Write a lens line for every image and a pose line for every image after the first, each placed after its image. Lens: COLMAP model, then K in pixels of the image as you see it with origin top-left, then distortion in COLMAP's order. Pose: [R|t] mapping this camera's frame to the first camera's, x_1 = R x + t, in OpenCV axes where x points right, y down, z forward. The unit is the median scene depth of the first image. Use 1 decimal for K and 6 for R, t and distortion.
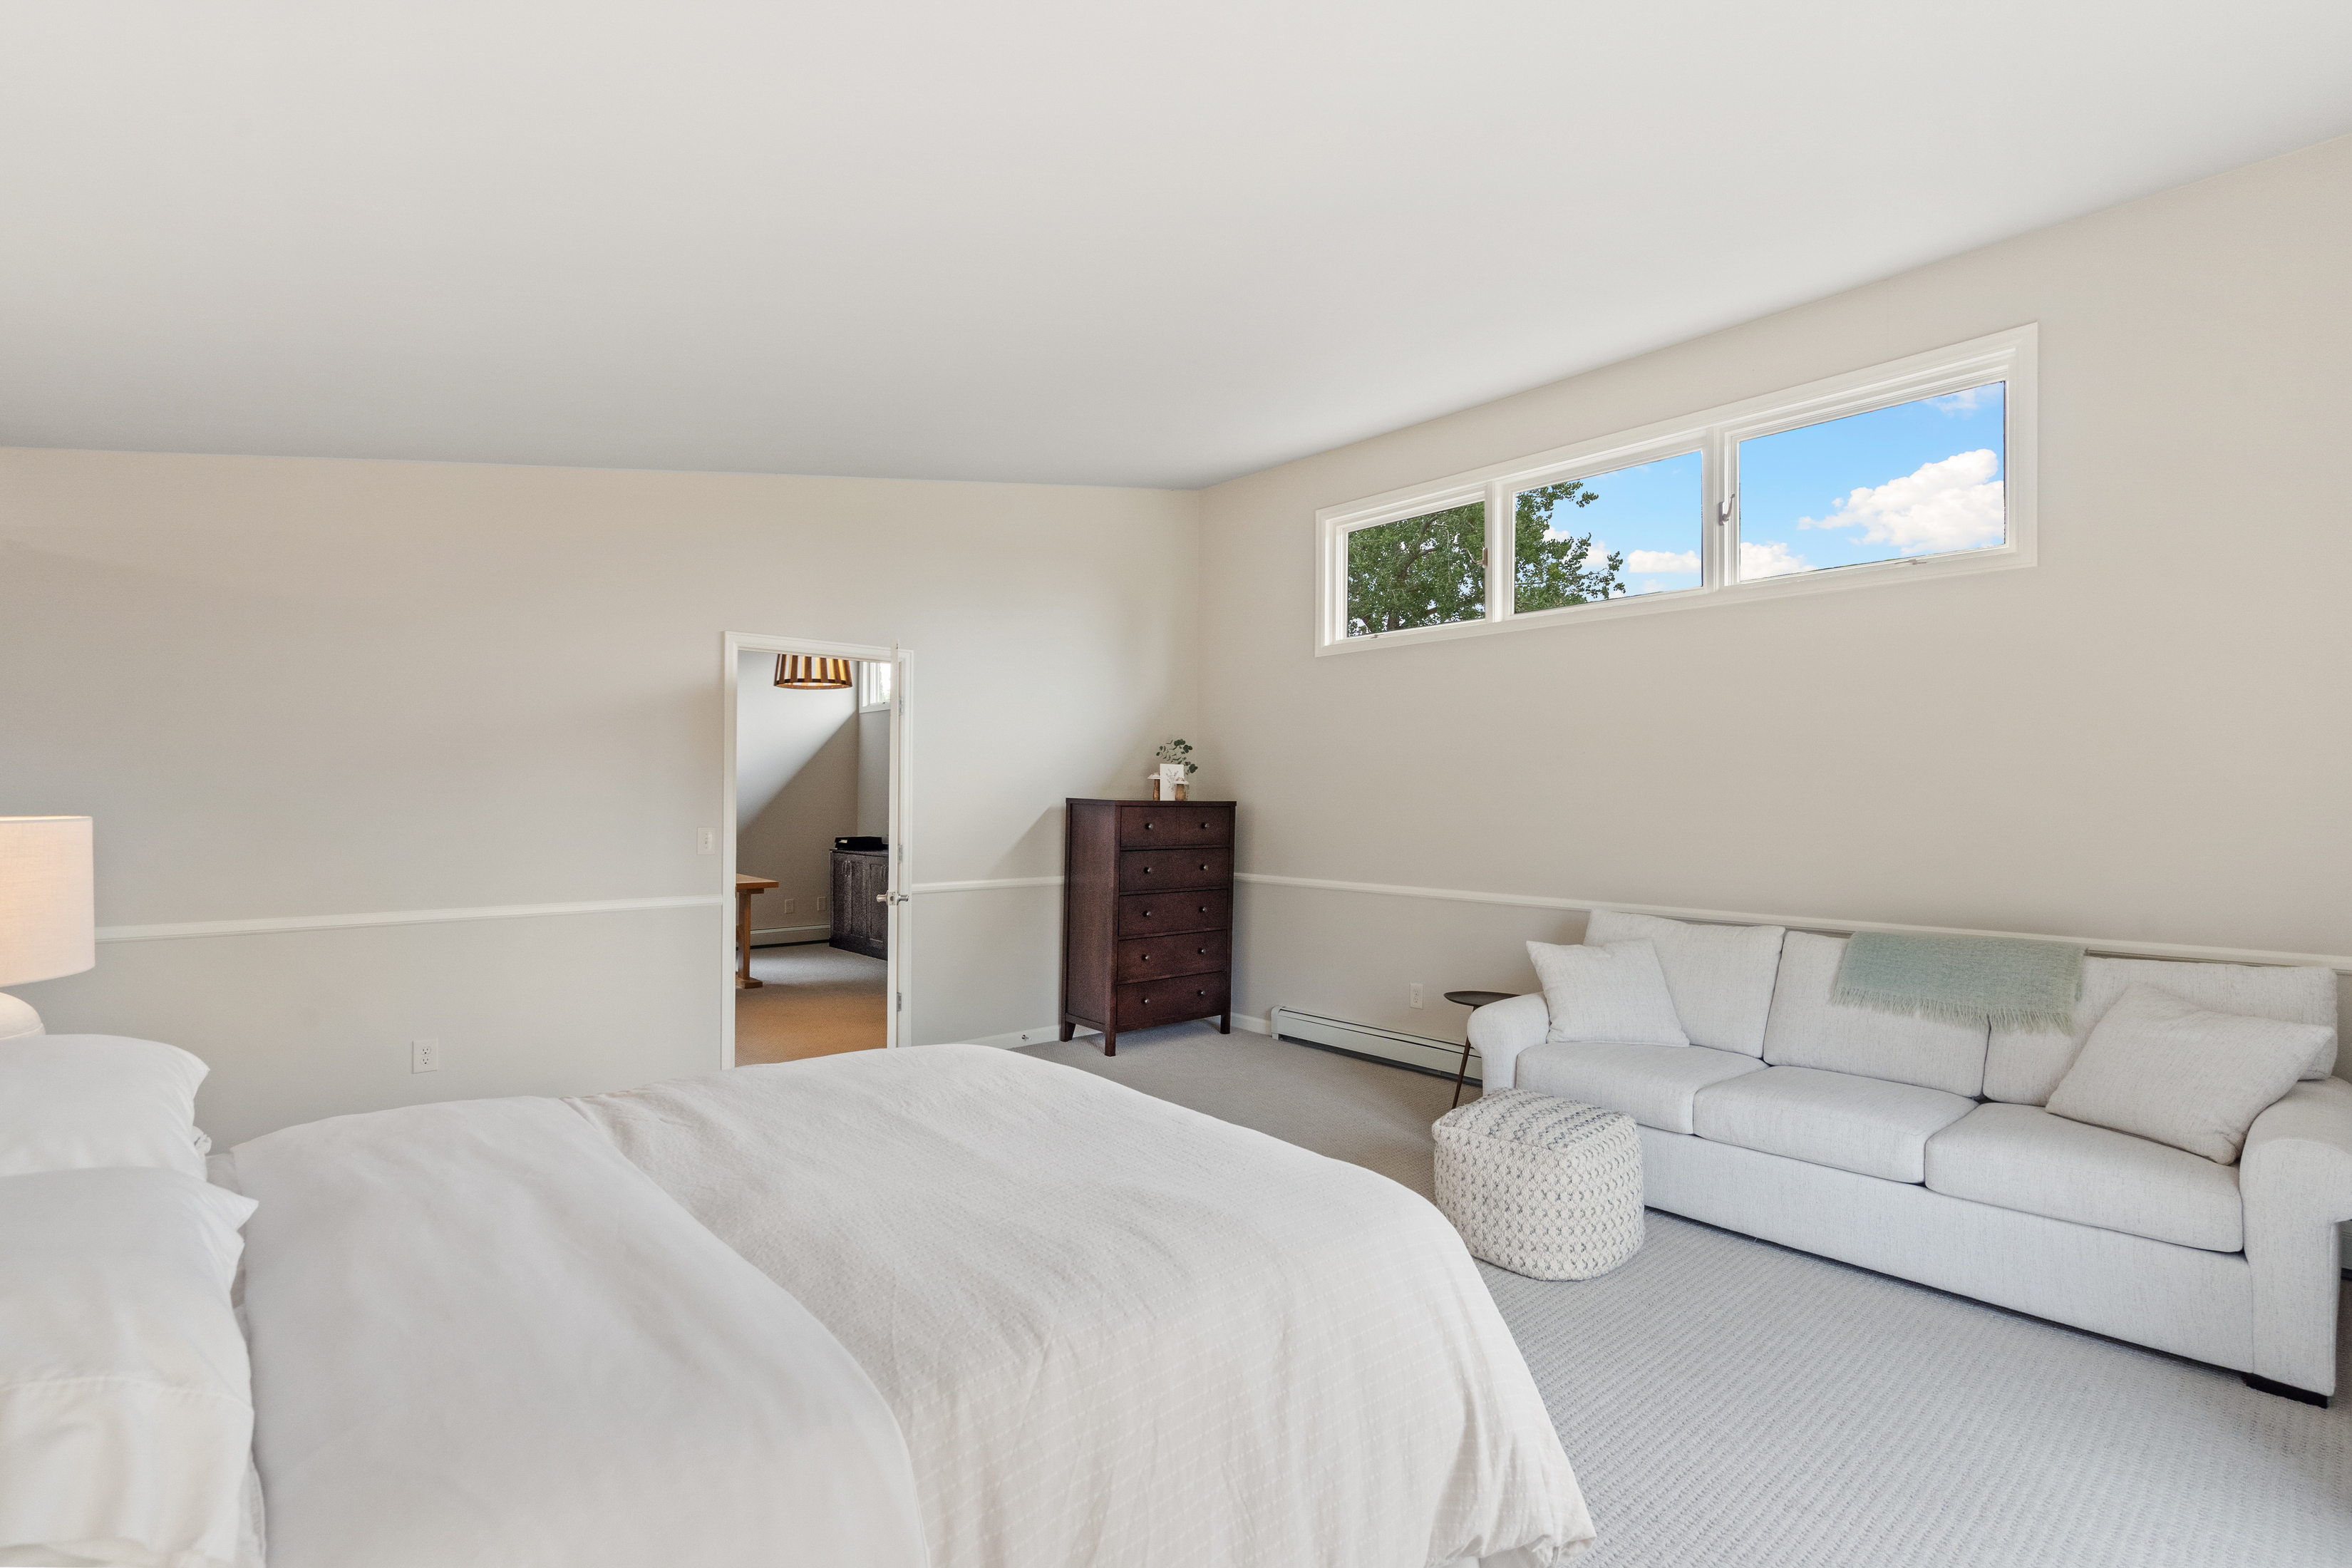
lens RADIAL K [[1086.3, 0, 1160.3], [0, 1086.3, 792.5], [0, 0, 1]] dist [-0.002451, -0.000119]
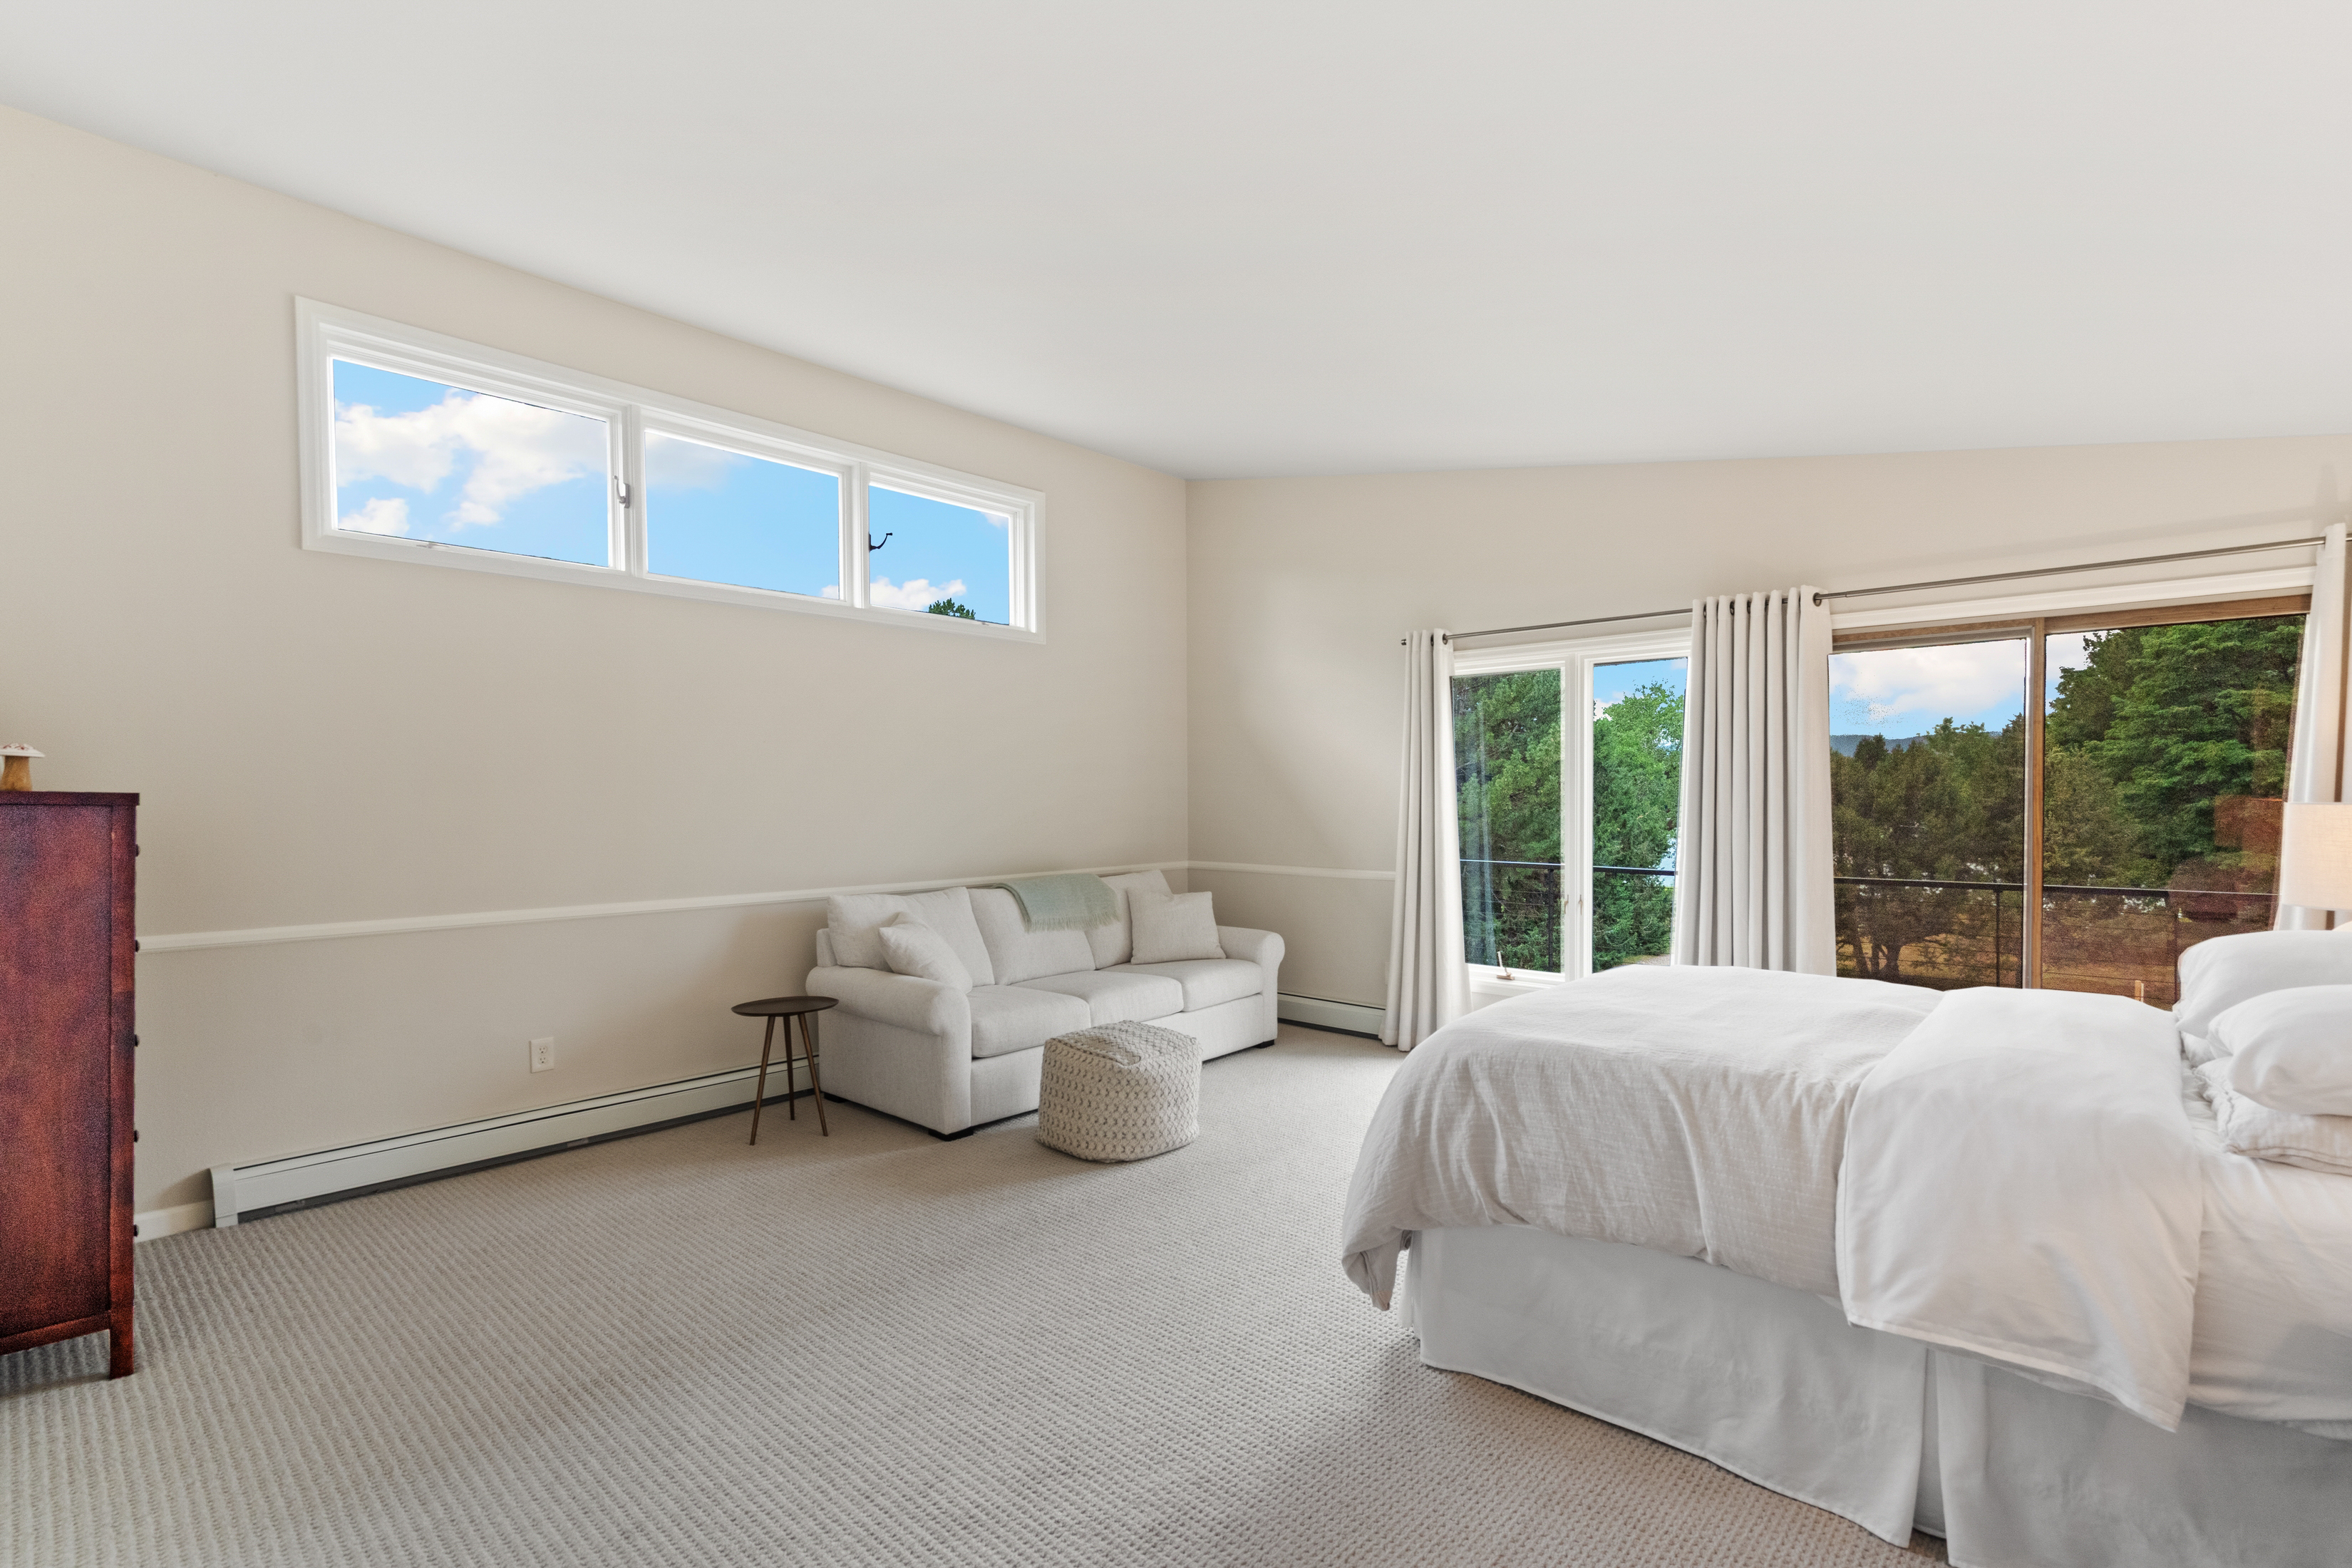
lens RADIAL K [[1070.0, 0, 1176.5], [0, 1070.0, 811.2], [0, 0, 1]] dist [0.002290, 0.000357]
pose [[-0.114128, -0.021191, 0.993240, -0.775798], [-0.007842, 0.999761, 0.020429, 0.003578], [-0.993435, -0.005457, -0.114267, 0.932095]]
